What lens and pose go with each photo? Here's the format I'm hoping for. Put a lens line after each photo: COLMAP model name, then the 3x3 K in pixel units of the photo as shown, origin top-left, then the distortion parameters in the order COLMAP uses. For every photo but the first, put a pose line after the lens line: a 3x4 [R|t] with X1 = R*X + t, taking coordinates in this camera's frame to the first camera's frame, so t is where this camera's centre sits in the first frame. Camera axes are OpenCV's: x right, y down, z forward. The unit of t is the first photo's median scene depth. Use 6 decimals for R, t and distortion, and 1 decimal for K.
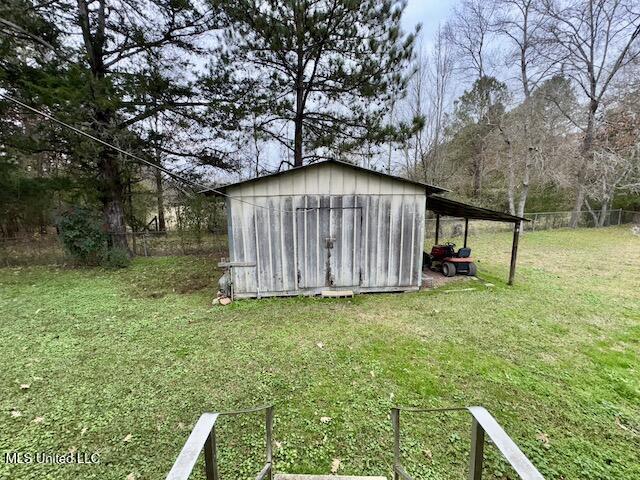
lens RADIAL K [[250.1, 0, 318.4], [0, 250.1, 238.5], [0, 0, 1]] dist [-0.001798, 0.000474]
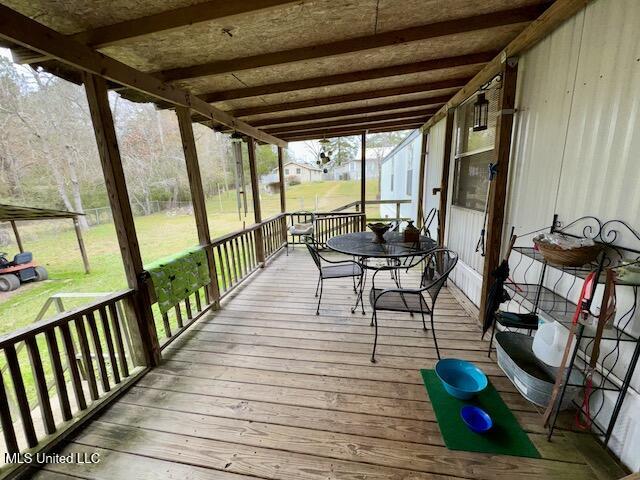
lens RADIAL K [[250.1, 0, 319.2], [0, 250.1, 239.9], [0, 0, 1]] dist [-0.001798, 0.000474]
pose [[0.141049, -0.210657, 0.967331, -0.072338], [0.191035, 0.964527, 0.182191, 0.019398], [-0.971396, 0.159096, 0.176289, -0.121342]]
